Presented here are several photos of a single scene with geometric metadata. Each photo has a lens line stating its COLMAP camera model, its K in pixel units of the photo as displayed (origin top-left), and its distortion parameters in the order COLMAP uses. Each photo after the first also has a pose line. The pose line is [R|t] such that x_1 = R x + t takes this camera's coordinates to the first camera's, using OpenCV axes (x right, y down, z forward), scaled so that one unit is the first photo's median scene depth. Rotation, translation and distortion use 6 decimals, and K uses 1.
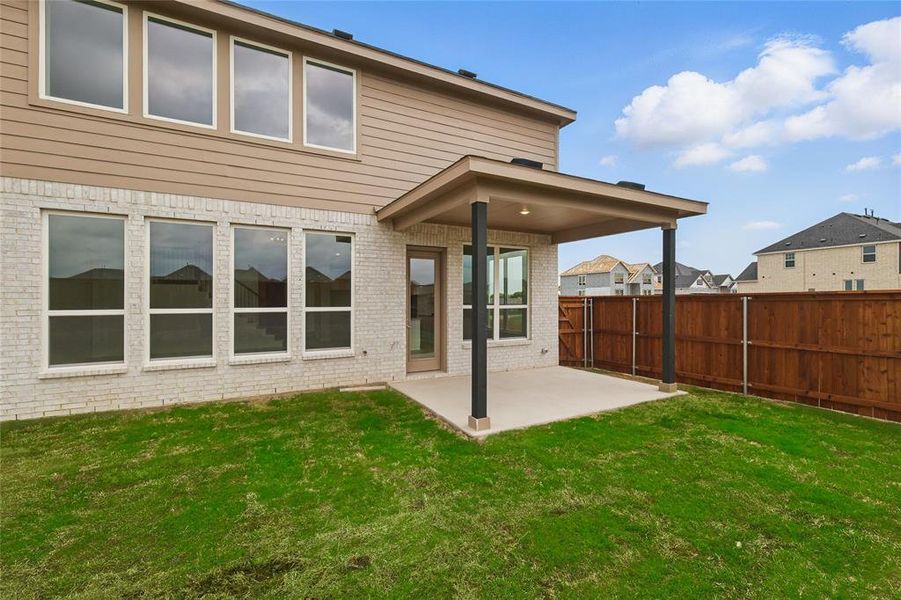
lens RADIAL K [[407.3, 0, 450.5], [0, 407.3, 300.0], [0, 0, 1]] dist [-0.000380, 0.000134]
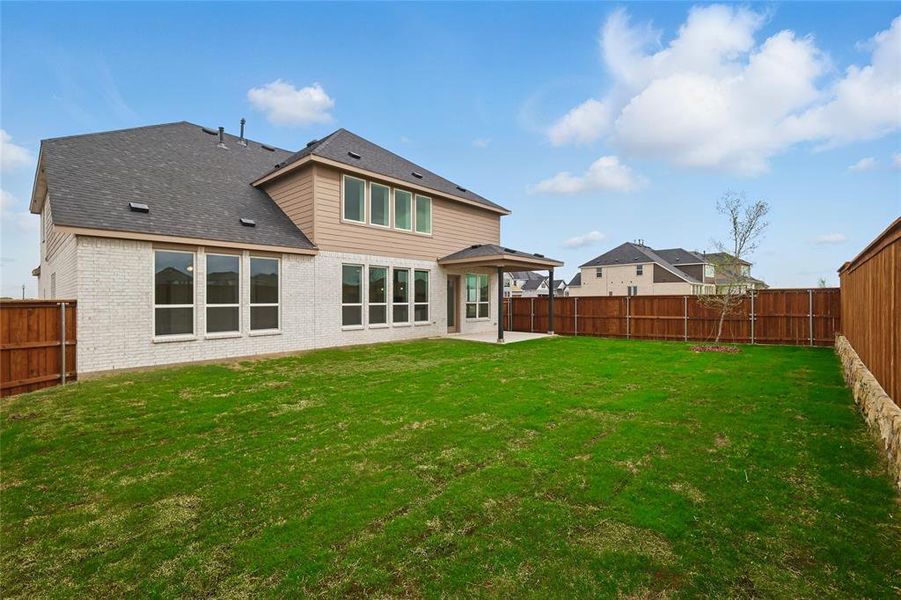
lens RADIAL K [[399.4, 0, 453.2], [0, 399.4, 296.6], [0, 0, 1]] dist [0.003638, 0.000474]
pose [[0.943824, 0.007488, 0.330362, -0.794782], [-0.007533, 0.999971, -0.001142, -0.013473], [-0.330361, -0.001411, 0.943853, -1.059743]]
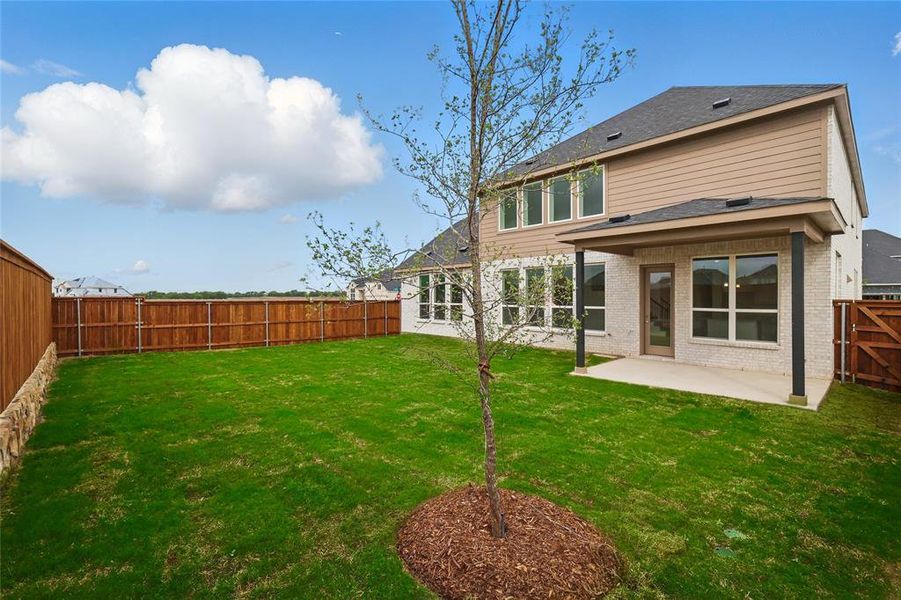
lens RADIAL K [[399.4, 0, 453.2], [0, 399.4, 296.6], [0, 0, 1]] dist [0.003638, 0.000474]
pose [[0.248617, 0.000473, -0.968602, 1.120928], [-0.005979, 0.999982, -0.001046, -0.017492], [0.968583, 0.006051, 0.248615, -0.011558]]
